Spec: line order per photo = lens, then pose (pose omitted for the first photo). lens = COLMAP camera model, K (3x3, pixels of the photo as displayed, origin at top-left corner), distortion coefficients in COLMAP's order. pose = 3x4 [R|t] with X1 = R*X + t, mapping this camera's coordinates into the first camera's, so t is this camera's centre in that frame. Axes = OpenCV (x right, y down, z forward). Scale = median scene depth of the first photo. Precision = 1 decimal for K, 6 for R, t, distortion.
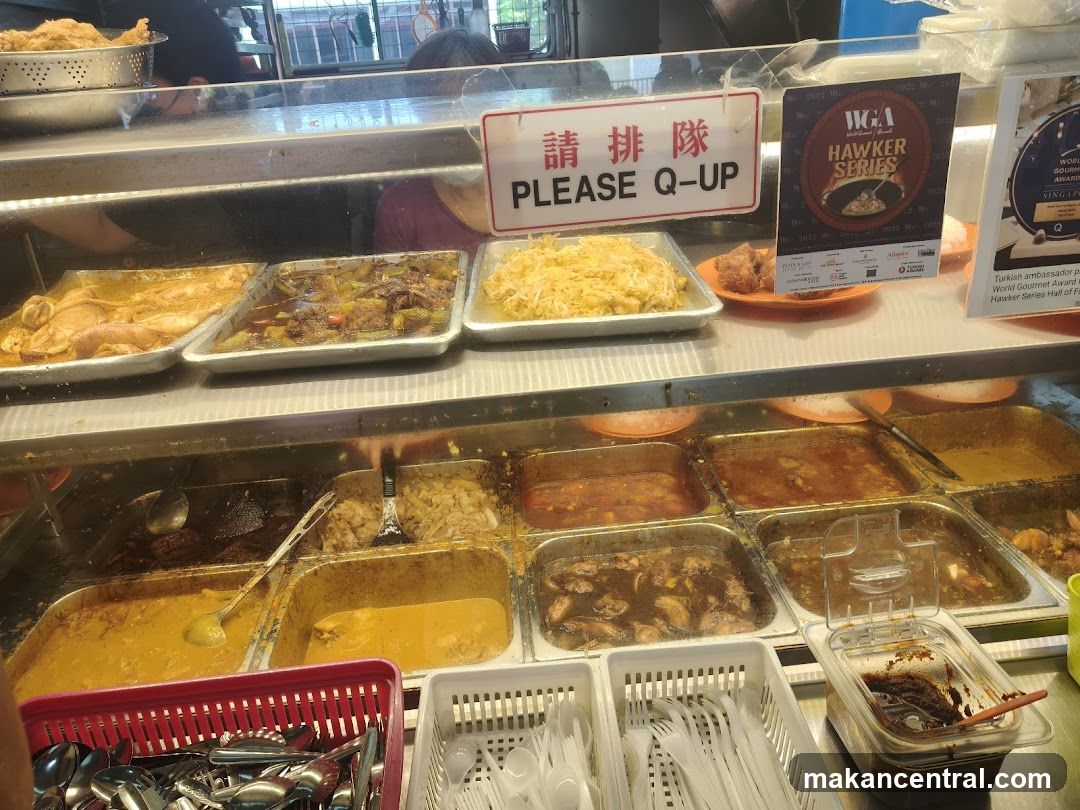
lens RADIAL K [[815.8, 0, 540.0], [0, 815.8, 405.0], [0, 0, 1]] dist [0.008459, 0.004701]
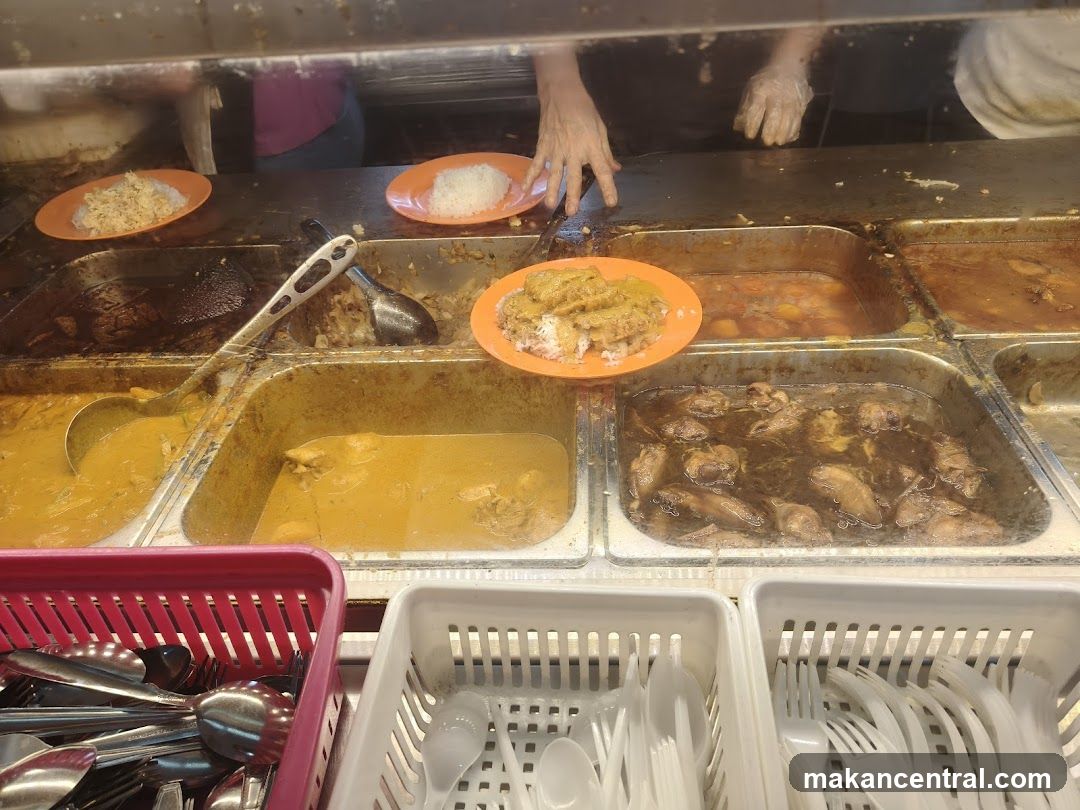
lens RADIAL K [[843.0, 0, 540.6], [0, 843.0, 420.7], [0, 0, 1]] dist [0.121278, -0.312909]
pose [[0.992750, 0.083936, -0.086033, -0.008018], [-0.061652, 0.970041, 0.234987, 0.065547], [0.103179, -0.227980, 0.968184, 0.349212]]
